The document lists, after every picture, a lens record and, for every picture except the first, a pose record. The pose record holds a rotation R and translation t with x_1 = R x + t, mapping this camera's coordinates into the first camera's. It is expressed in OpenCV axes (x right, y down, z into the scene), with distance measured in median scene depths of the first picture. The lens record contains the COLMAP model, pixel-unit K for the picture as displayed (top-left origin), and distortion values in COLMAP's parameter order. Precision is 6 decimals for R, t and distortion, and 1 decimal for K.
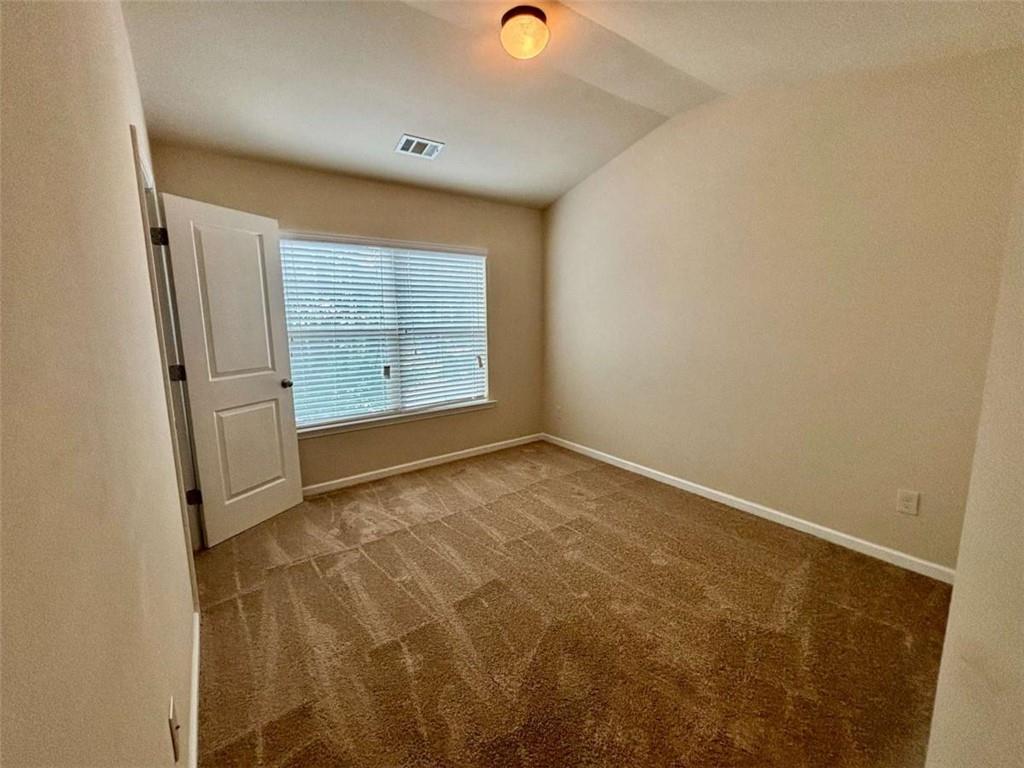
lens RADIAL K [[421.7, 0, 515.4], [0, 421.7, 388.6], [0, 0, 1]] dist [0.000175, -0.000002]
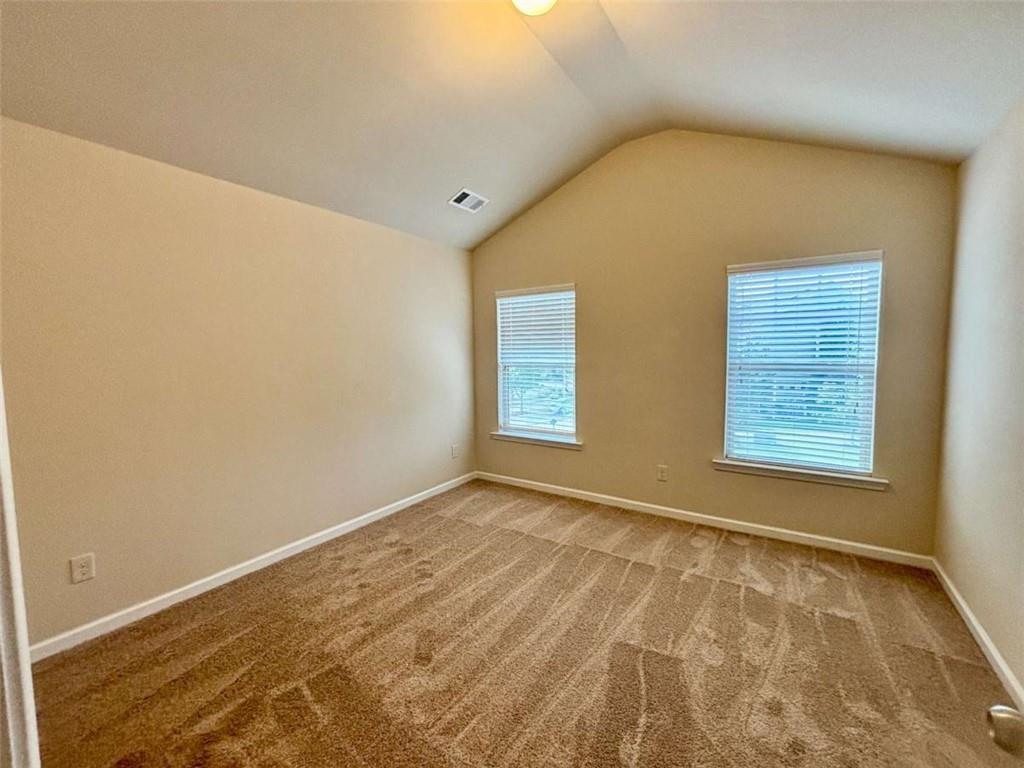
lens RADIAL K [[421.7, 0, 515.9], [0, 421.7, 381.8], [0, 0, 1]] dist [0.000175, -0.000002]
pose [[0.345284, 0.073231, -0.935637, 0.391678], [-0.154571, 0.987774, 0.020270, -0.051418], [0.925682, 0.137624, 0.352382, 0.274410]]
